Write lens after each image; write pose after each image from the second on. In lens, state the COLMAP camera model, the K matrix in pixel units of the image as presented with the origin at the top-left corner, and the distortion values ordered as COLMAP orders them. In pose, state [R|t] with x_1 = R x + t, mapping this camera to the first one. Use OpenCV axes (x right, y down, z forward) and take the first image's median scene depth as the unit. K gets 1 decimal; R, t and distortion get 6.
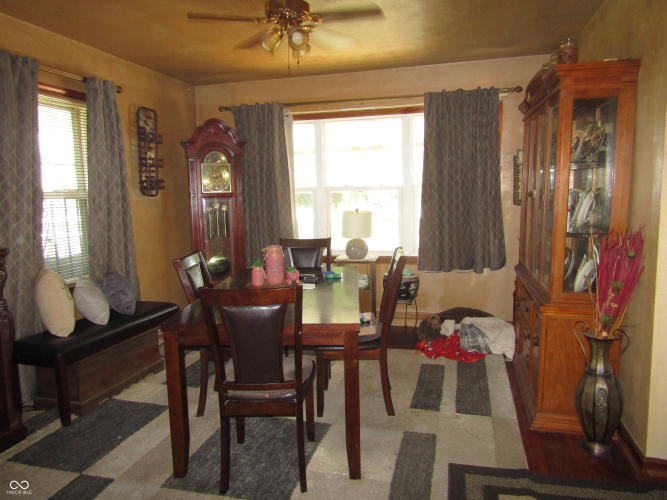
lens RADIAL K [[465.1, 0, 335.0], [0, 465.1, 249.8], [0, 0, 1]] dist [-0.025199, 0.002749]
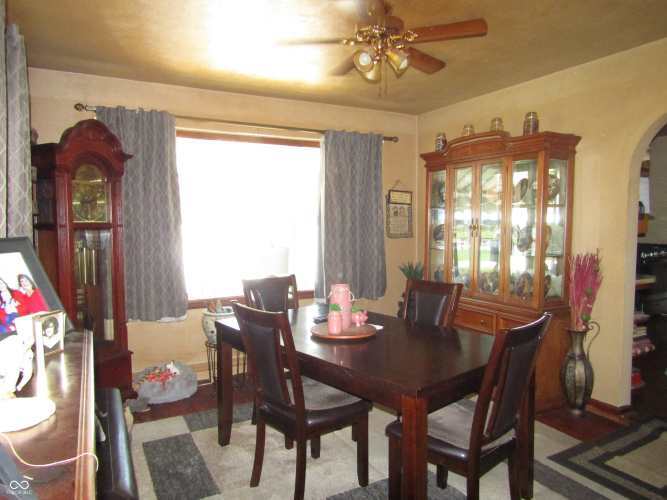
lens RADIAL K [[465.1, 0, 334.3], [0, 465.1, 251.1], [0, 0, 1]] dist [-0.025199, 0.002749]
pose [[0.731451, -0.022055, 0.681537, -0.558816], [0.076176, 0.995864, -0.049528, -0.020892], [-0.677626, 0.088144, 0.730105, 0.292179]]
